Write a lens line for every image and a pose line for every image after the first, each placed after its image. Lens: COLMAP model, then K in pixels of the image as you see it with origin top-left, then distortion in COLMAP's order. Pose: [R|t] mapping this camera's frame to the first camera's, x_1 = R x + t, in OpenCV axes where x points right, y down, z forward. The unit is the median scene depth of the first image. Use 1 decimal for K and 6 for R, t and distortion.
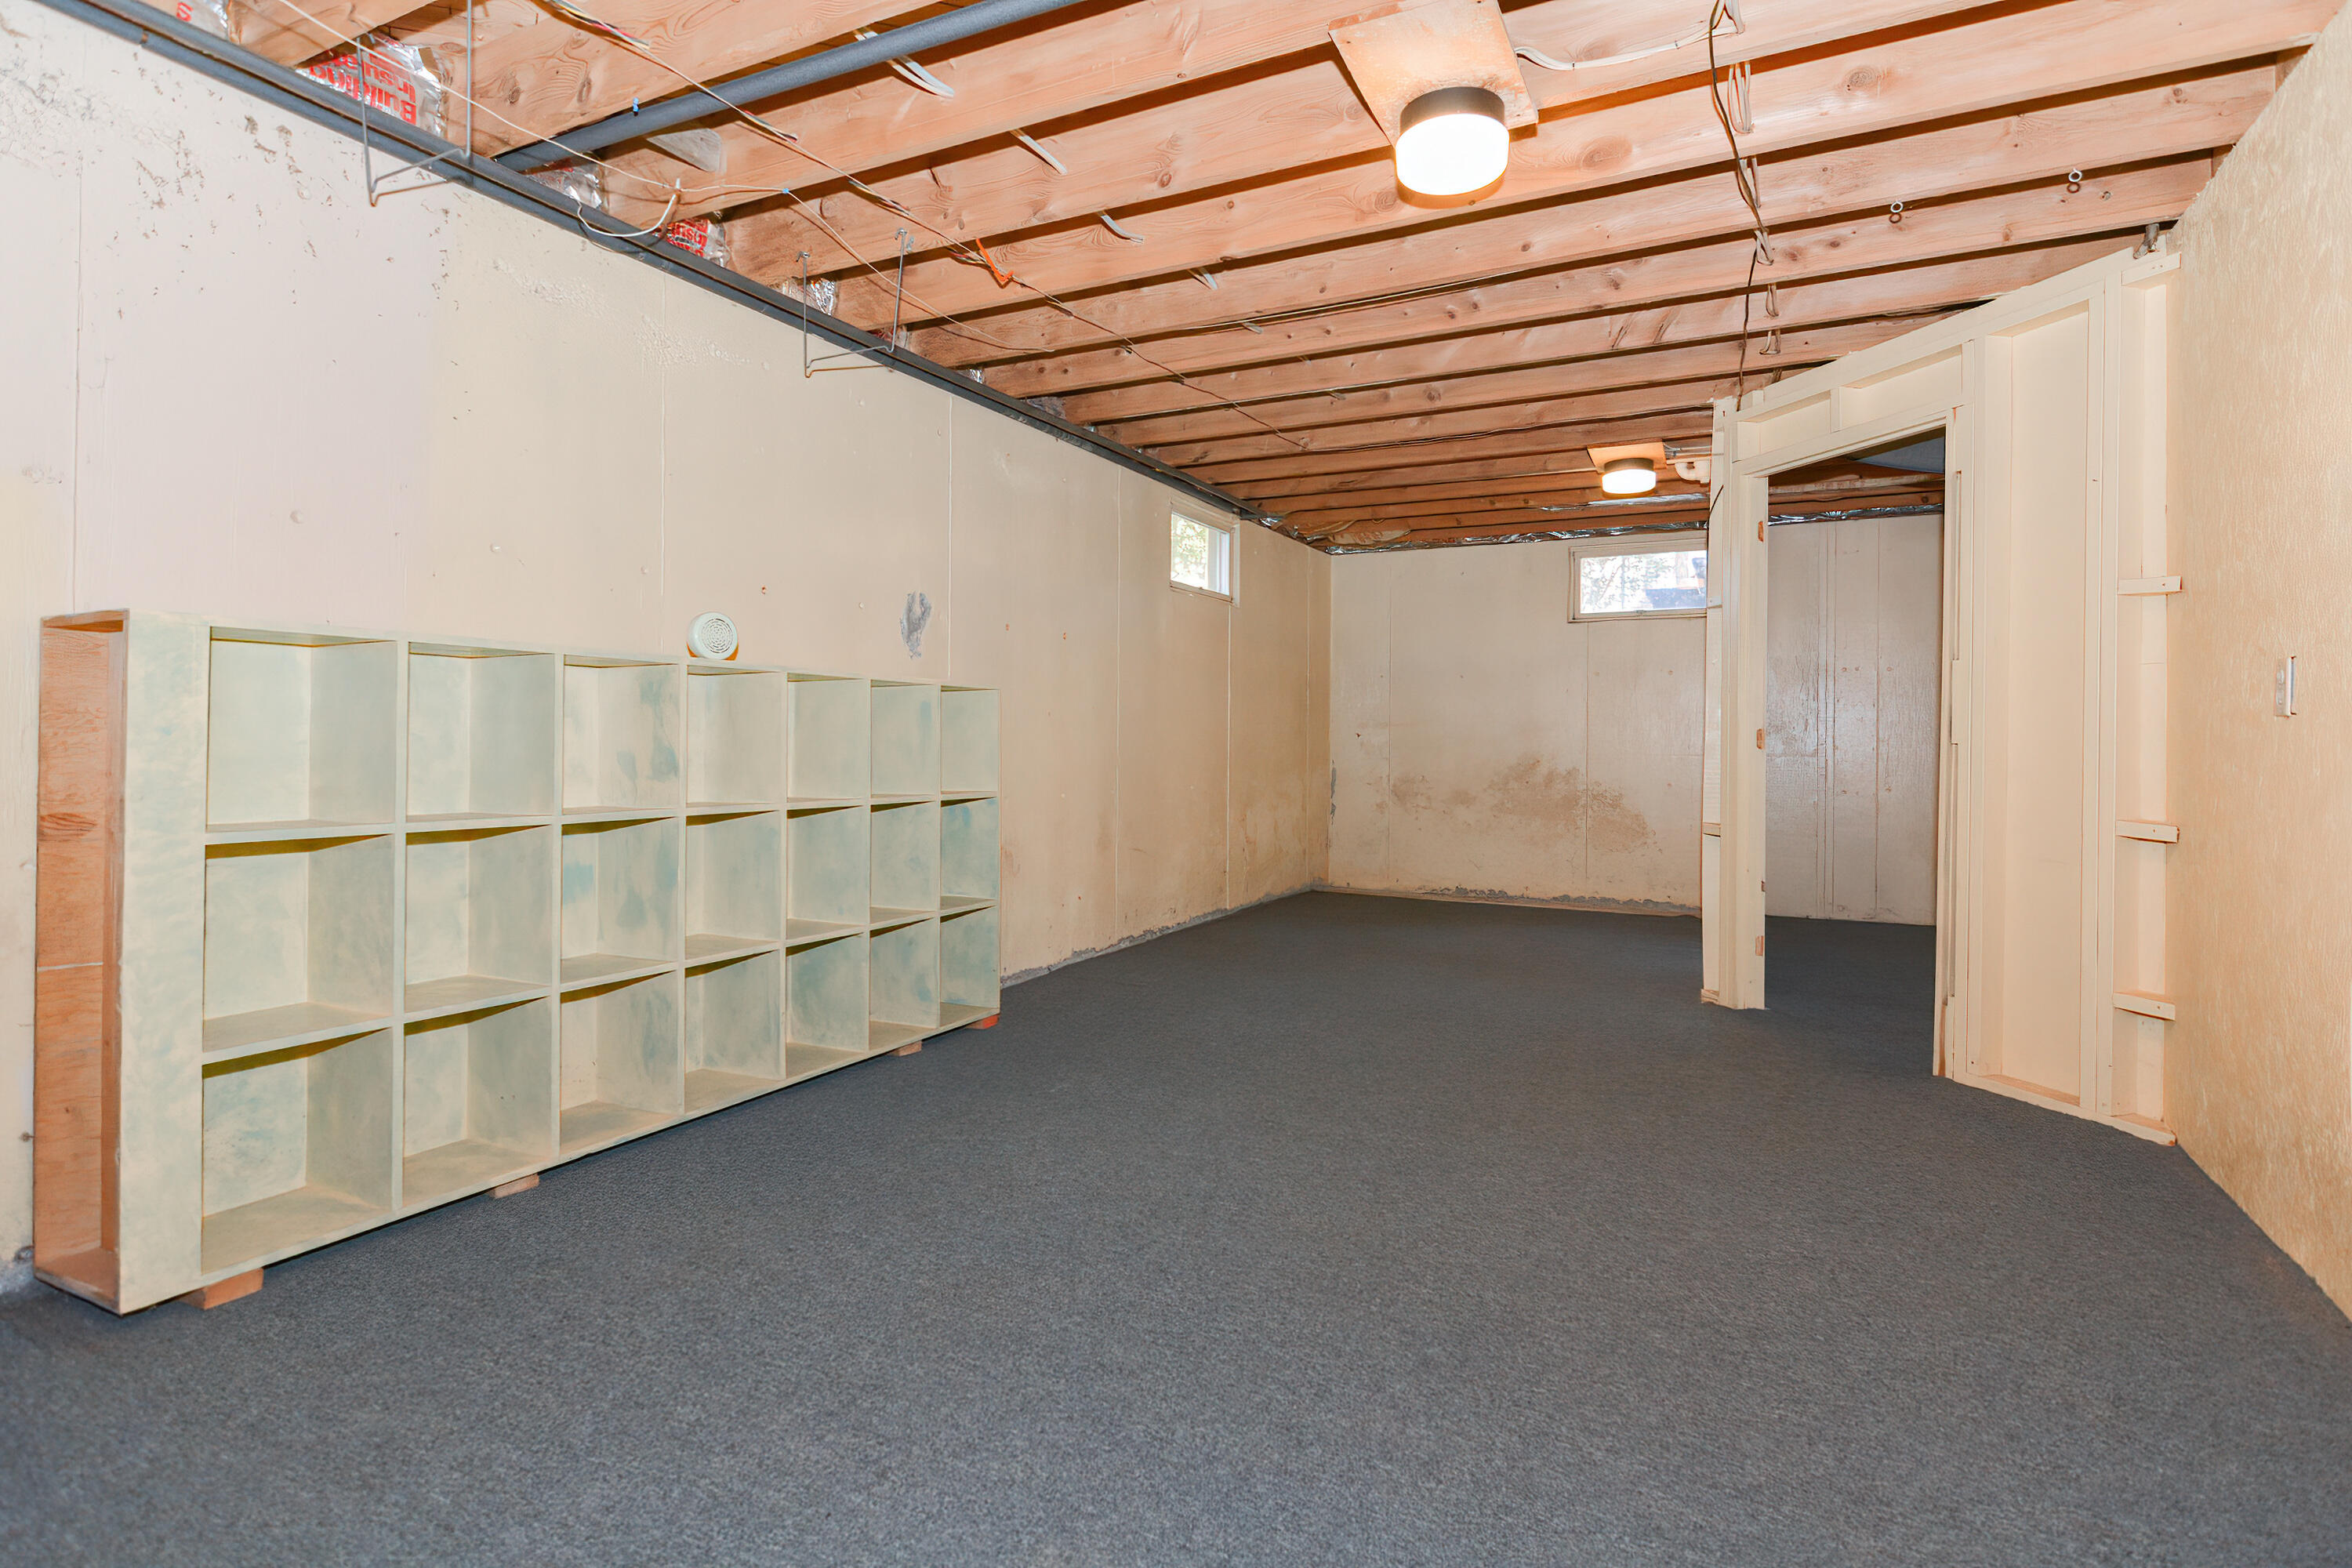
lens RADIAL K [[1183.0, 0, 1203.3], [0, 1183.0, 758.5], [0, 0, 1]] dist [0.015609, -0.016579]
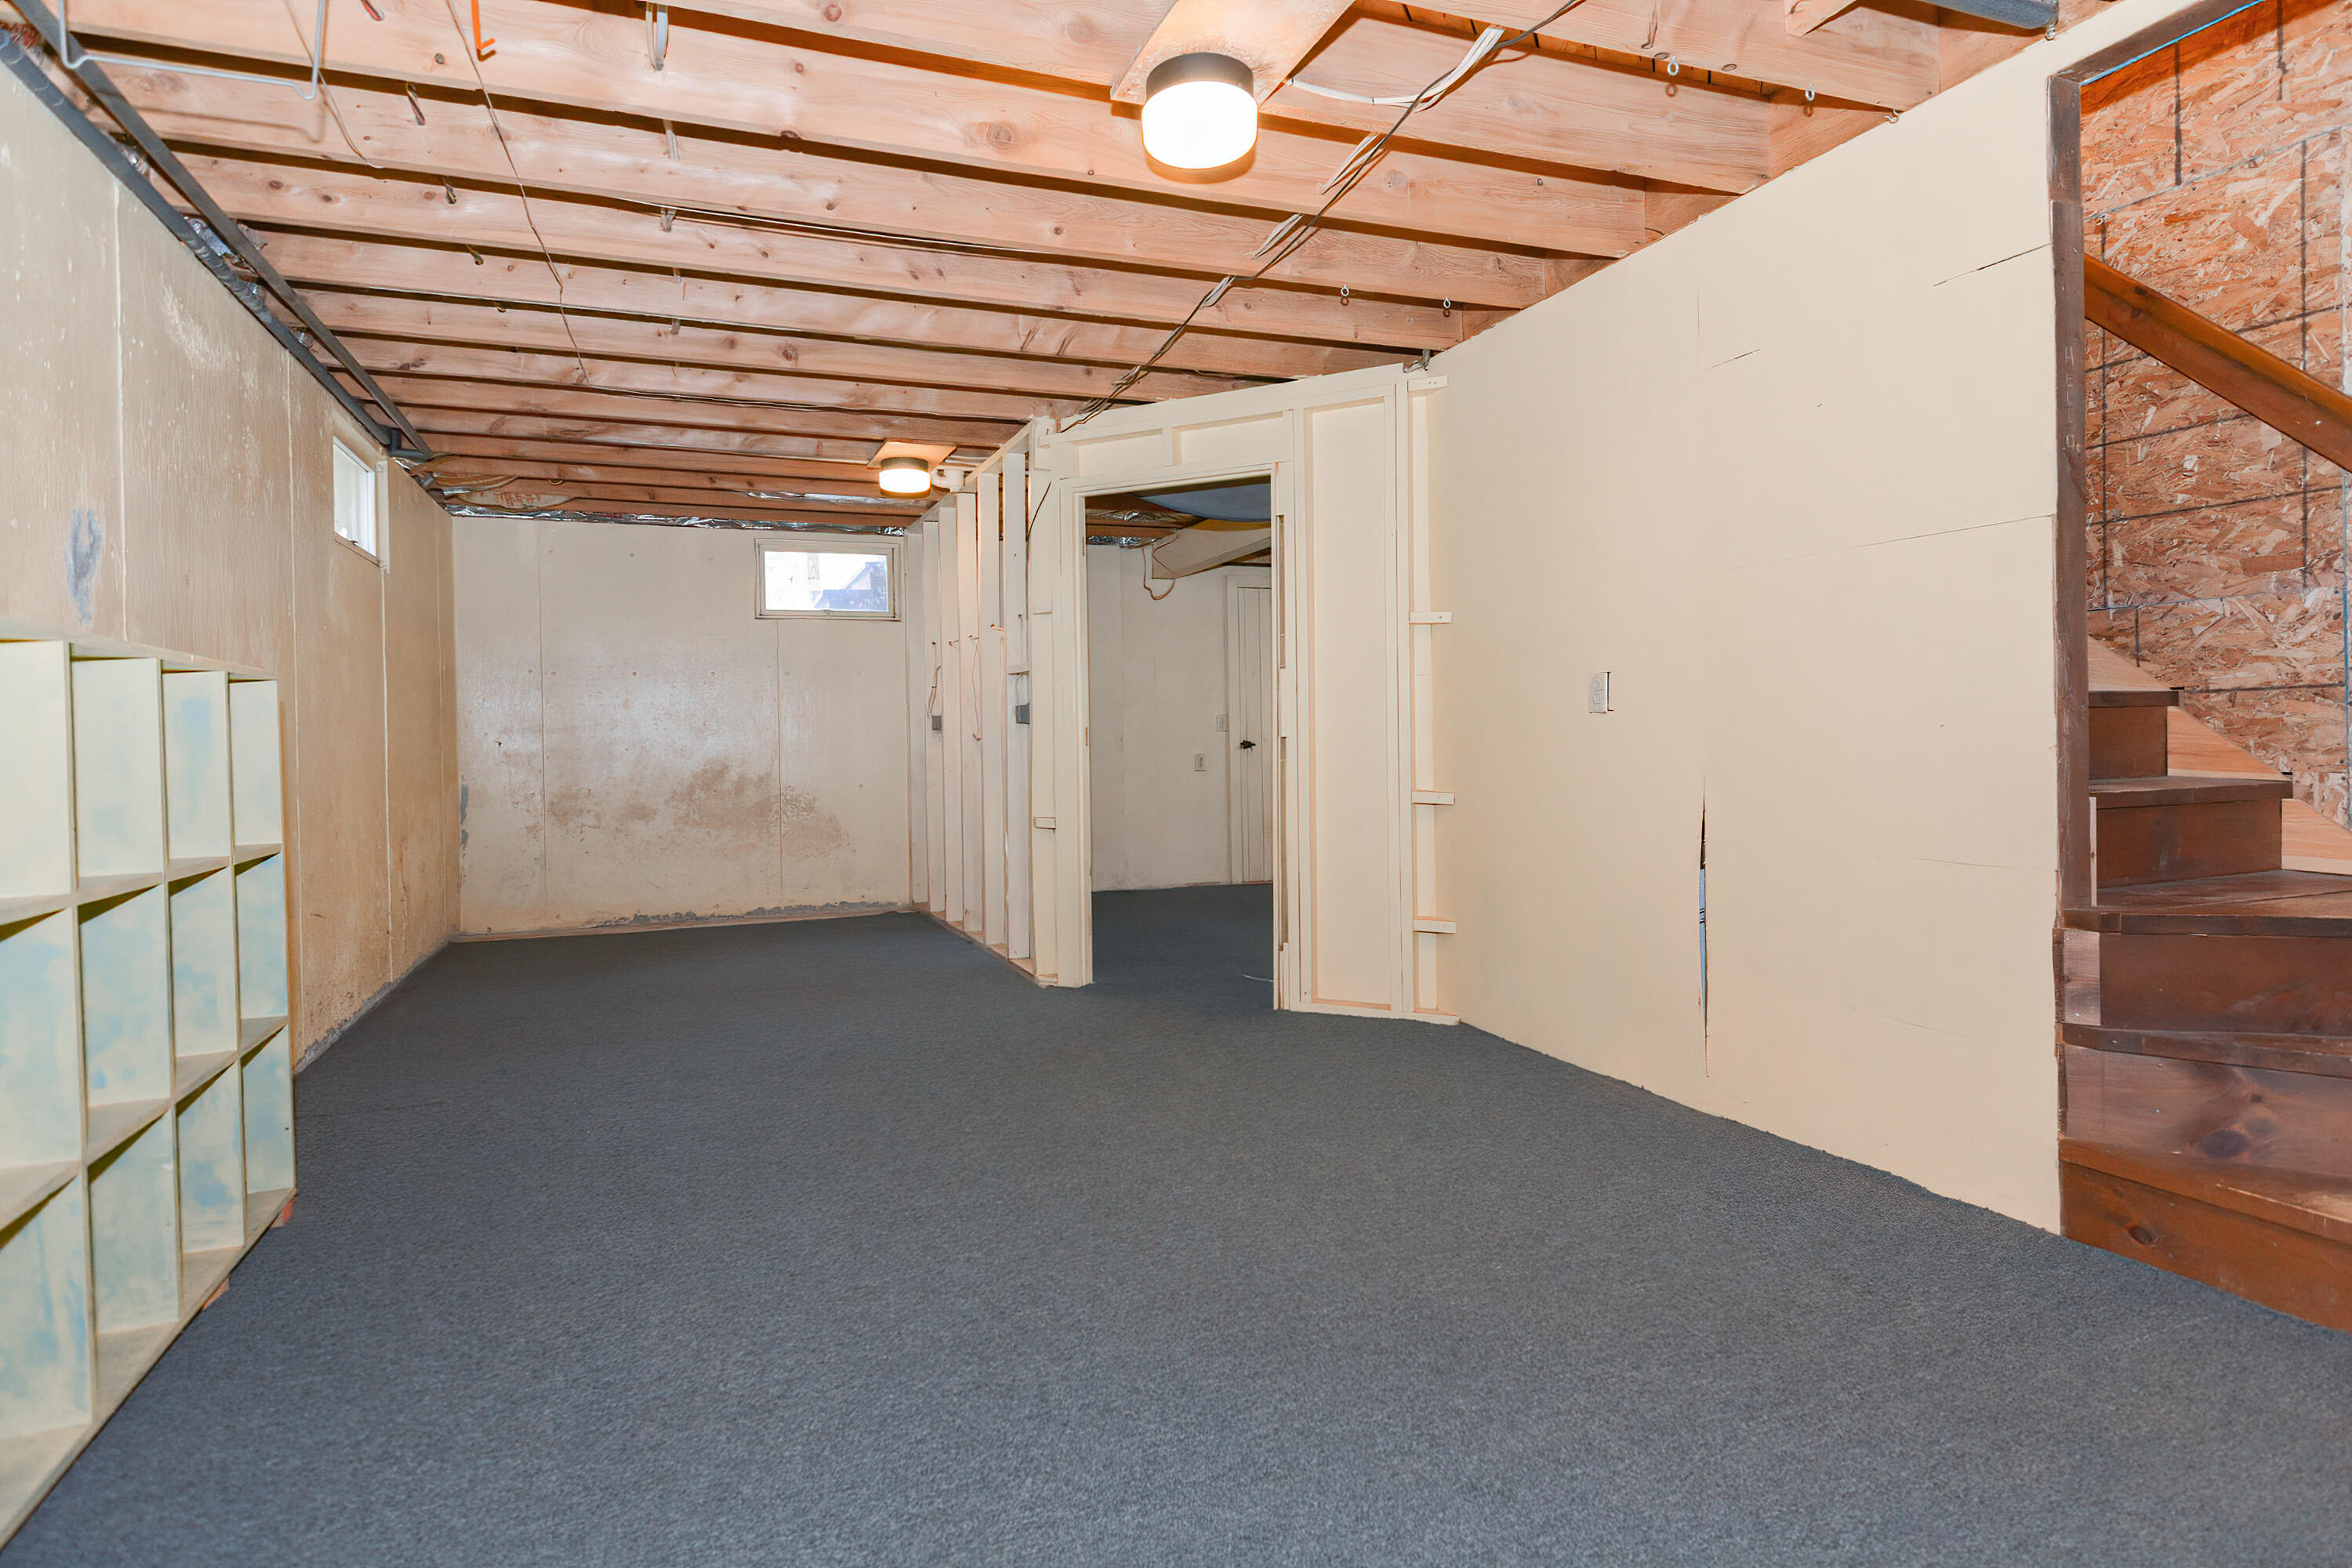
lens RADIAL K [[1183.0, 0, 1203.3], [0, 1183.0, 758.5], [0, 0, 1]] dist [0.015609, -0.016579]
pose [[0.679349, -0.032841, 0.733080, -0.213783], [0.033929, 0.999335, 0.013327, -0.005987], [-0.733030, 0.015819, 0.680012, 0.152616]]
